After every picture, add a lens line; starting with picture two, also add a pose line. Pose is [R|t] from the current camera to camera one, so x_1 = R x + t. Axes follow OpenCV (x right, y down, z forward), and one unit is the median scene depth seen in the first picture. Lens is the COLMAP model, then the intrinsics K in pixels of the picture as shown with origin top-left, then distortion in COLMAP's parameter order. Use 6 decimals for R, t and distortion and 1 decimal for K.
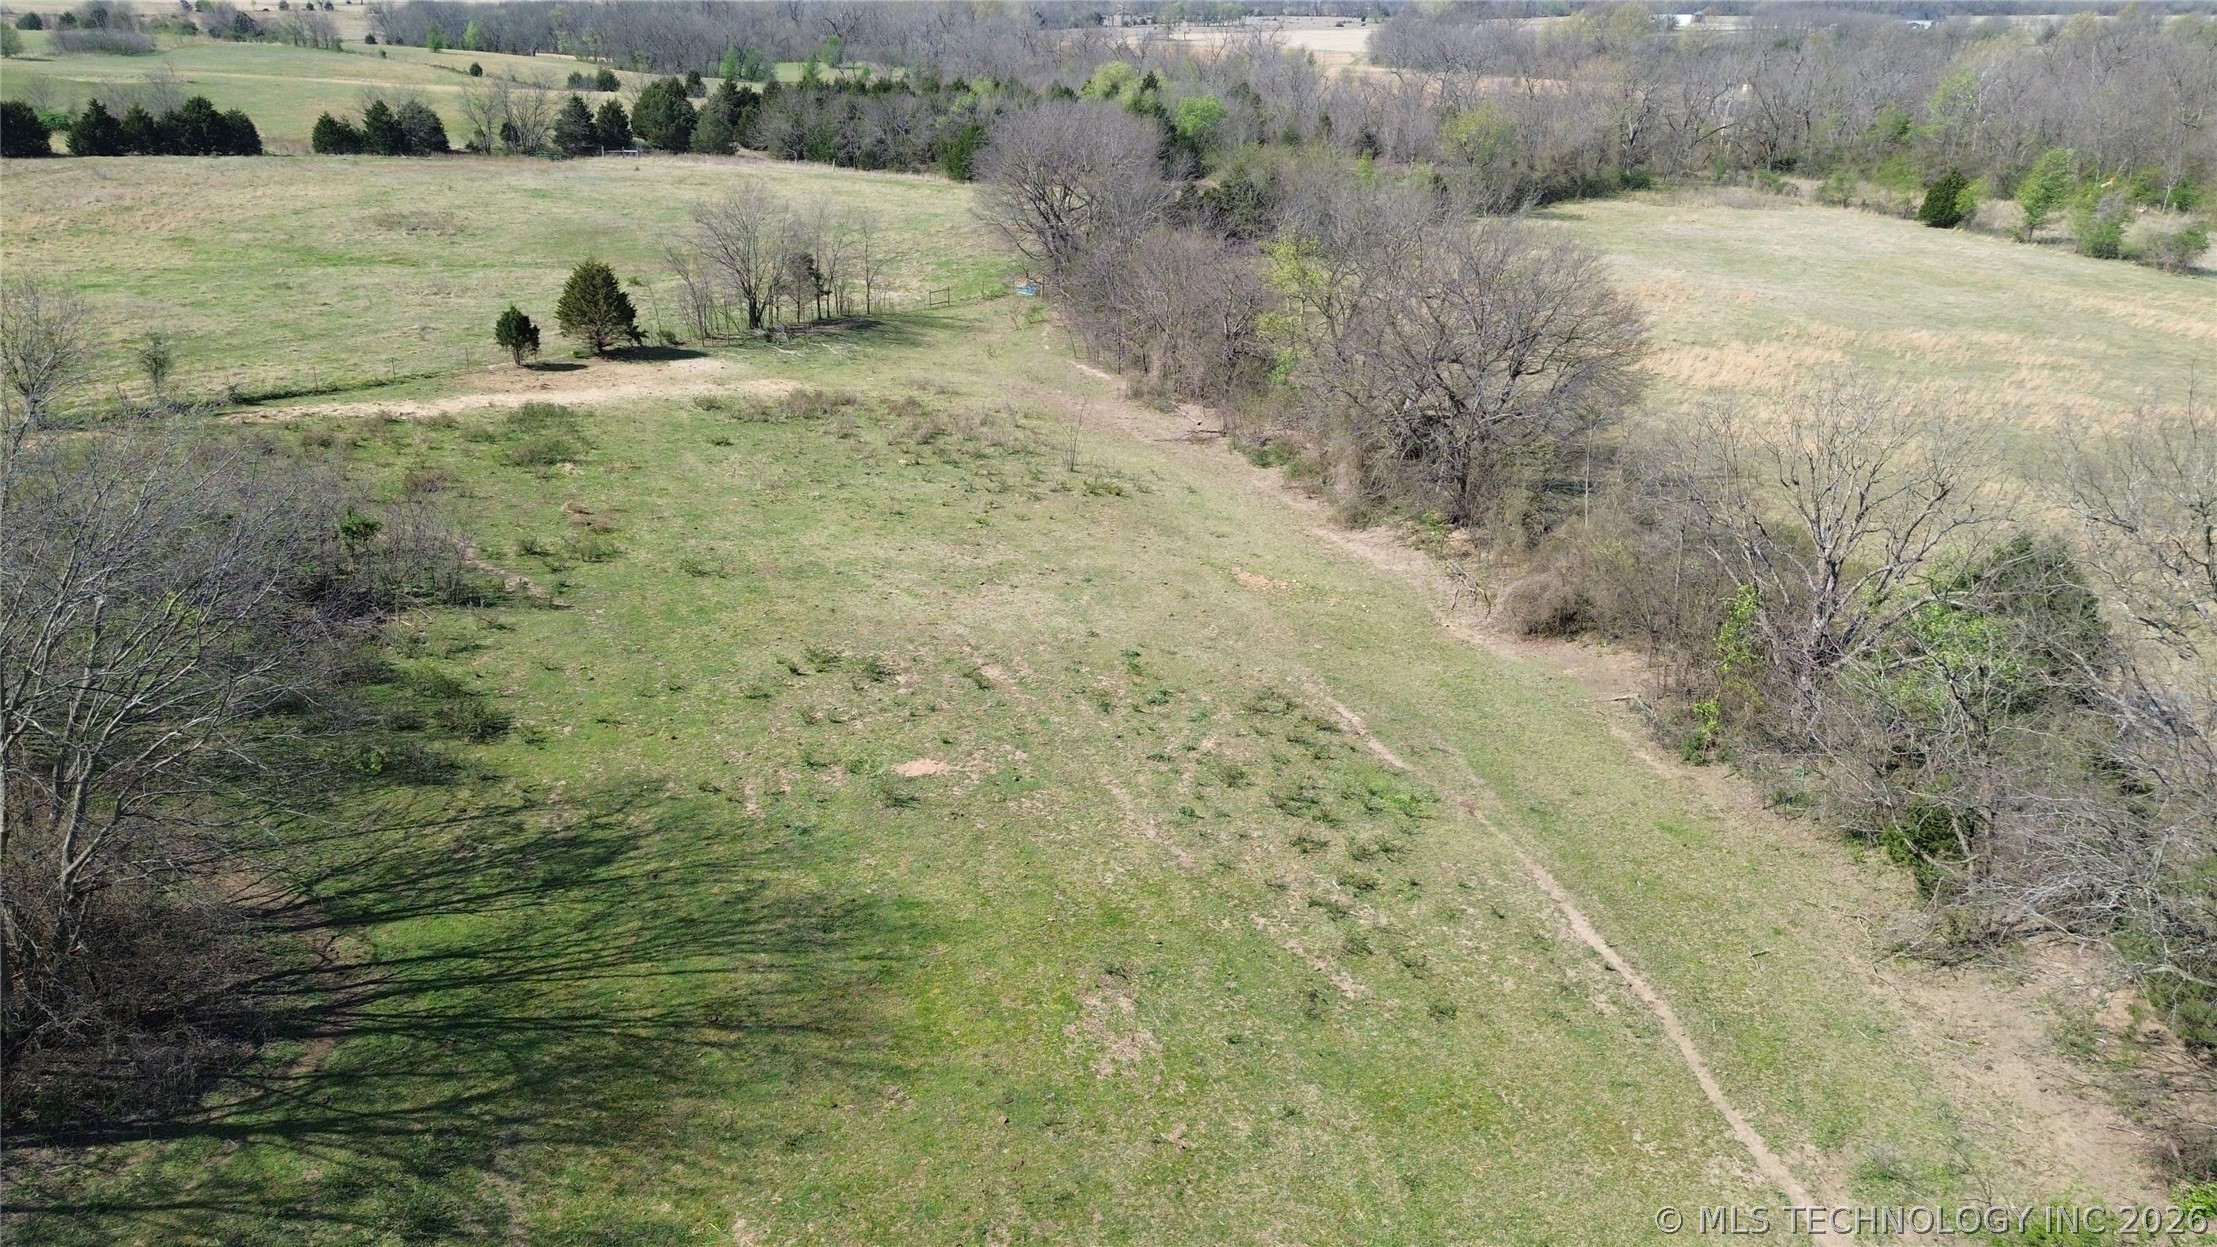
lens RADIAL K [[1575.2, 0, 1113.6], [0, 1575.2, 618.2], [0, 0, 1]] dist [0.072073, -0.073308]
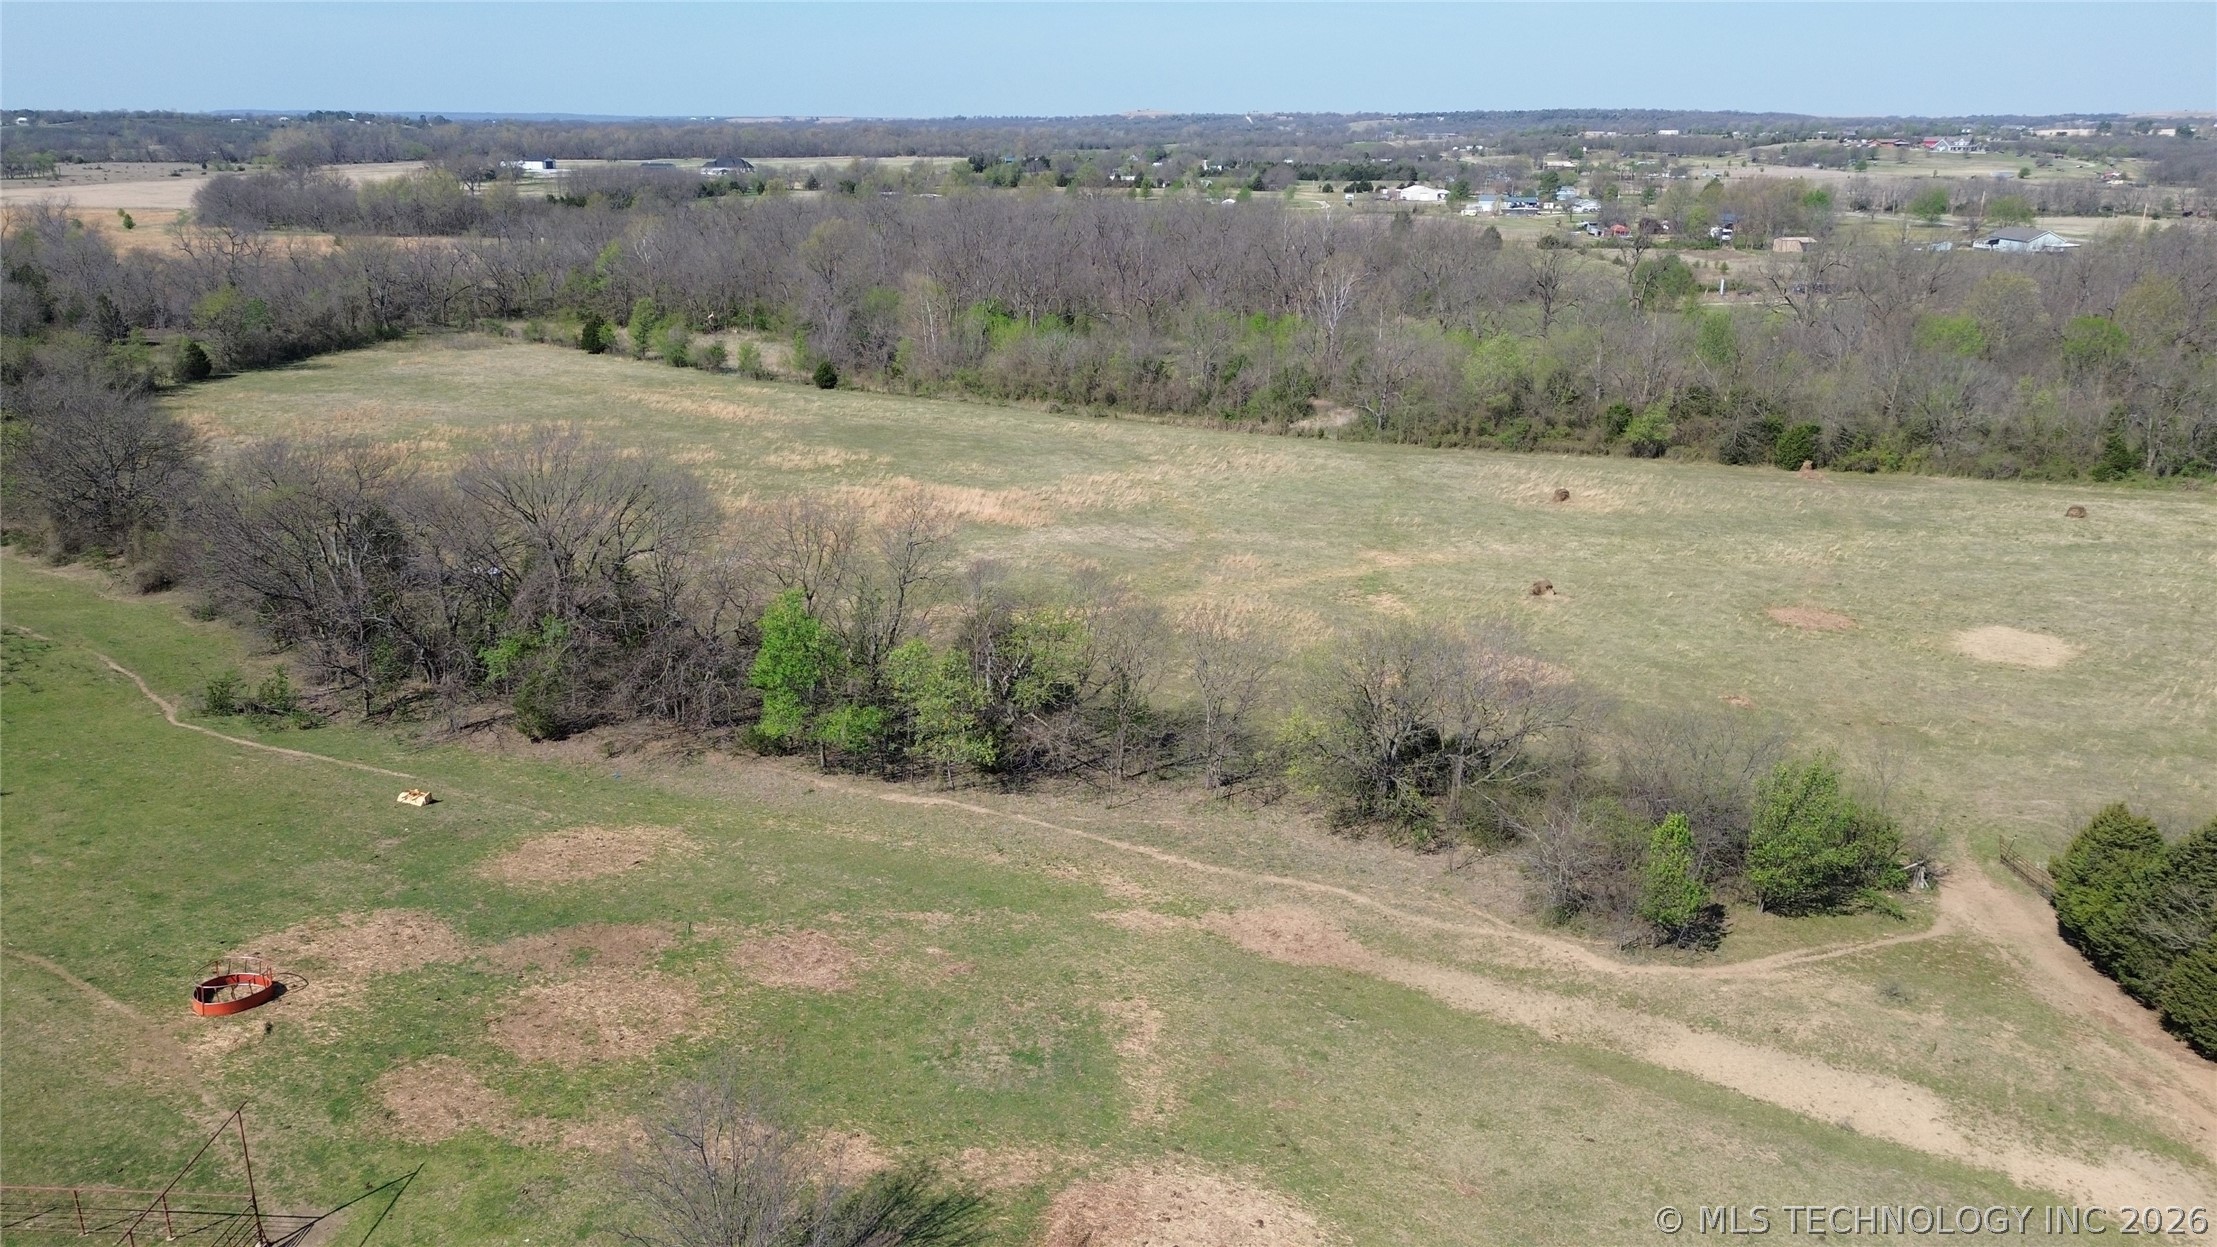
lens RADIAL K [[1575.2, 0, 1114.7], [0, 1575.2, 617.1], [0, 0, 1]] dist [0.072073, -0.073308]
pose [[0.807255, -0.180905, 0.561795, 0.034683], [0.220989, 0.975270, -0.003495, 0.107940], [-0.547269, 0.126972, 0.827269, -0.460249]]
